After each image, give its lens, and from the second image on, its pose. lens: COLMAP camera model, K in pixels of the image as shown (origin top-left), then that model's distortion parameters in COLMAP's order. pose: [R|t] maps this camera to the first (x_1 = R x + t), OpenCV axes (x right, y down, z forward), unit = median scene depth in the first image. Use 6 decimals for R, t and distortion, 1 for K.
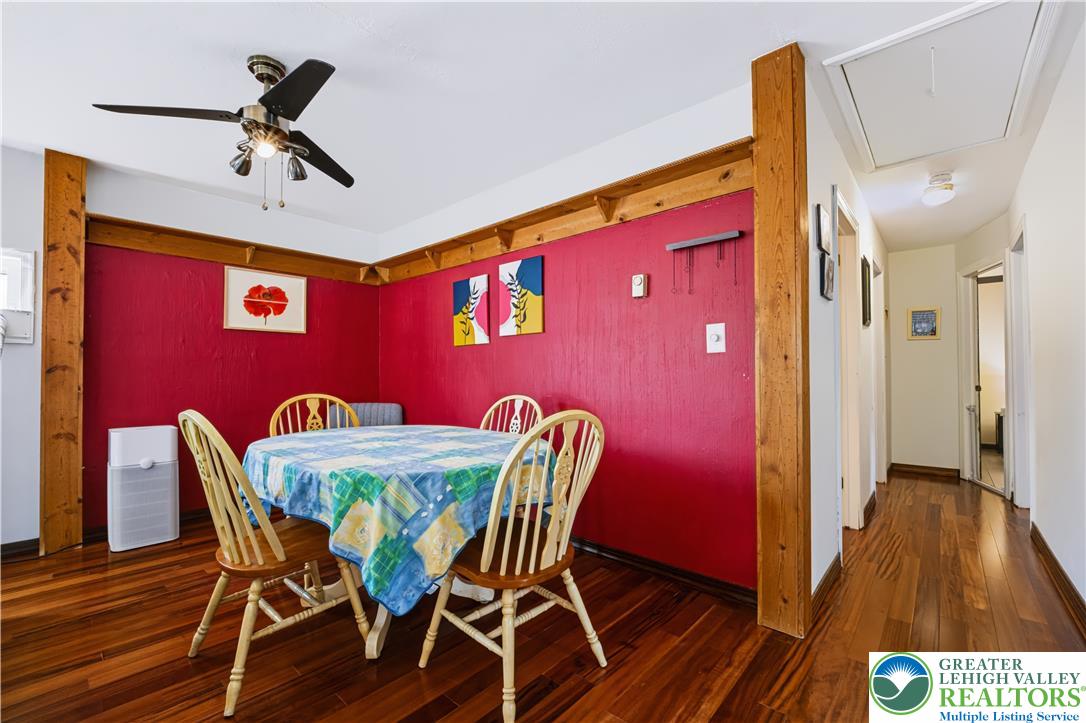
lens RADIAL K [[447.5, 0, 543.2], [0, 447.5, 369.4], [0, 0, 1]] dist [-0.008867, -0.004177]
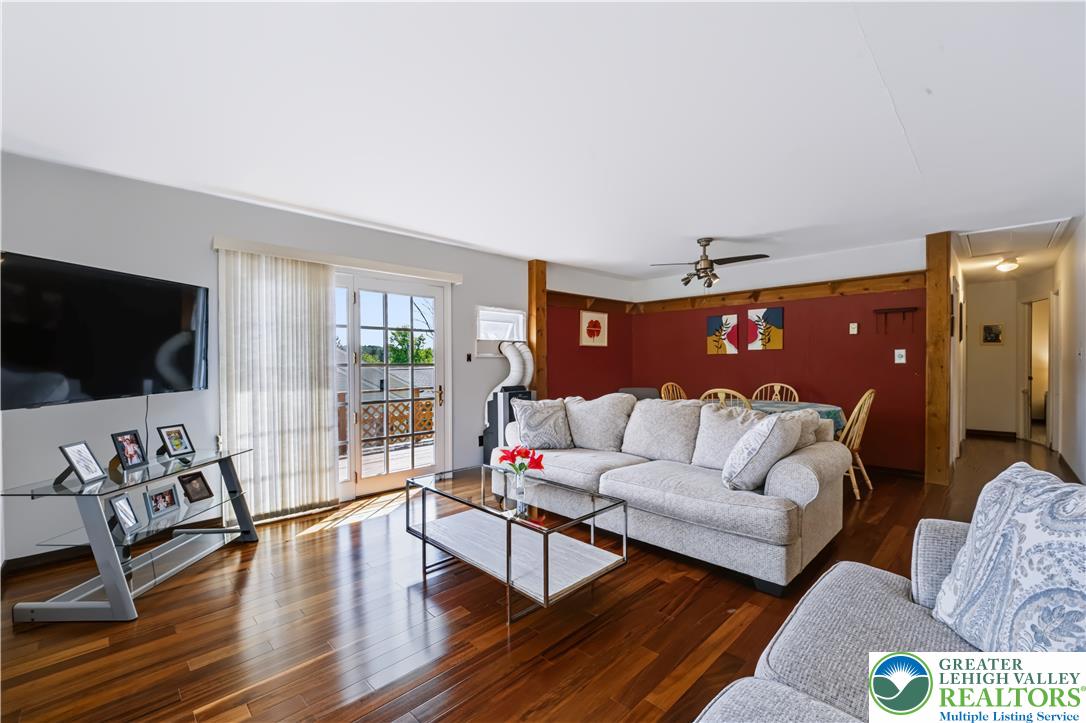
lens RADIAL K [[447.5, 0, 545.3], [0, 447.5, 369.1], [0, 0, 1]] dist [-0.008867, -0.004177]
pose [[0.998131, -0.004835, -0.060927, -0.791236], [0.006442, 0.999636, 0.026209, -0.050196], [0.060778, -0.026552, 0.997798, -0.821452]]
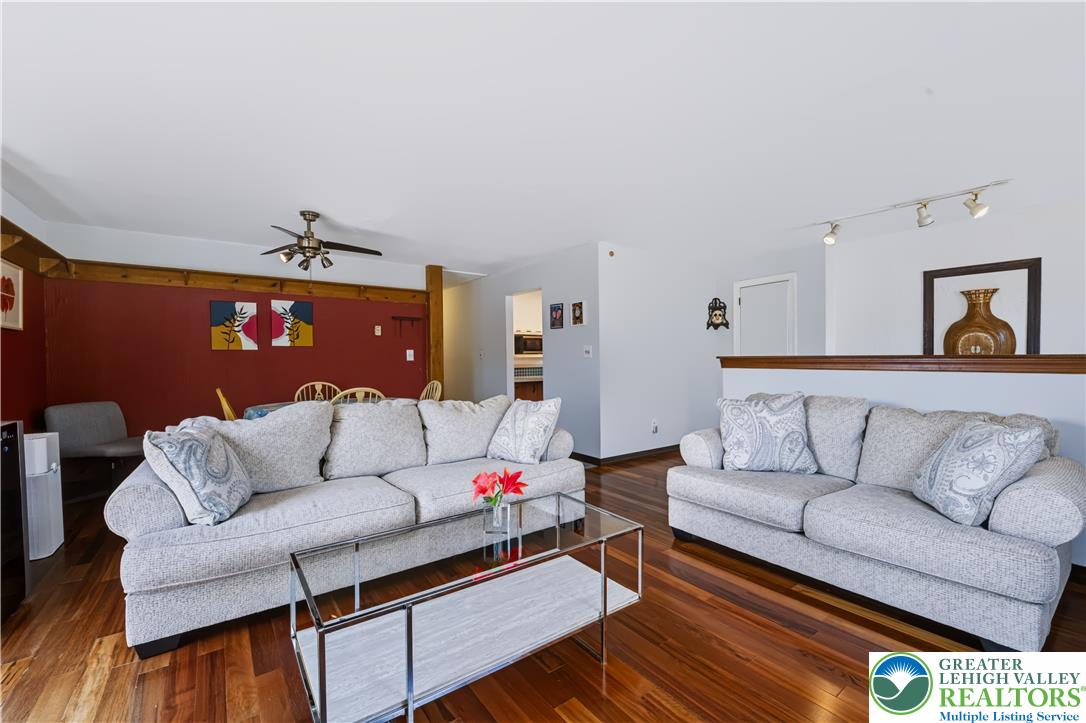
lens RADIAL K [[447.5, 0, 545.5], [0, 447.5, 370.8], [0, 0, 1]] dist [-0.008867, -0.004177]
pose [[0.205947, -0.025655, 0.978227, -1.405053], [-0.006787, 0.999595, 0.027644, -0.037507], [-0.978540, -0.012332, 0.205689, -0.241761]]
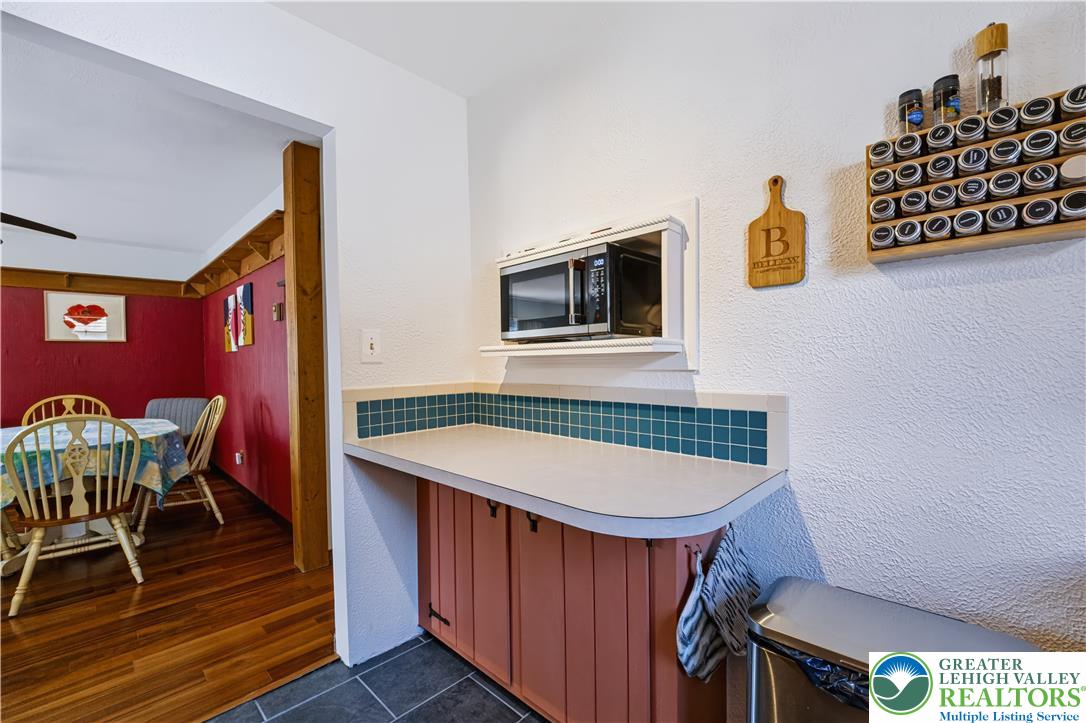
lens RADIAL K [[447.5, 0, 544.1], [0, 447.5, 365.5], [0, 0, 1]] dist [-0.008867, -0.004177]
pose [[0.999221, -0.010102, -0.038141, 0.782076], [0.011239, 0.999495, 0.029718, -0.045680], [0.037821, -0.030123, 0.998830, -0.200446]]
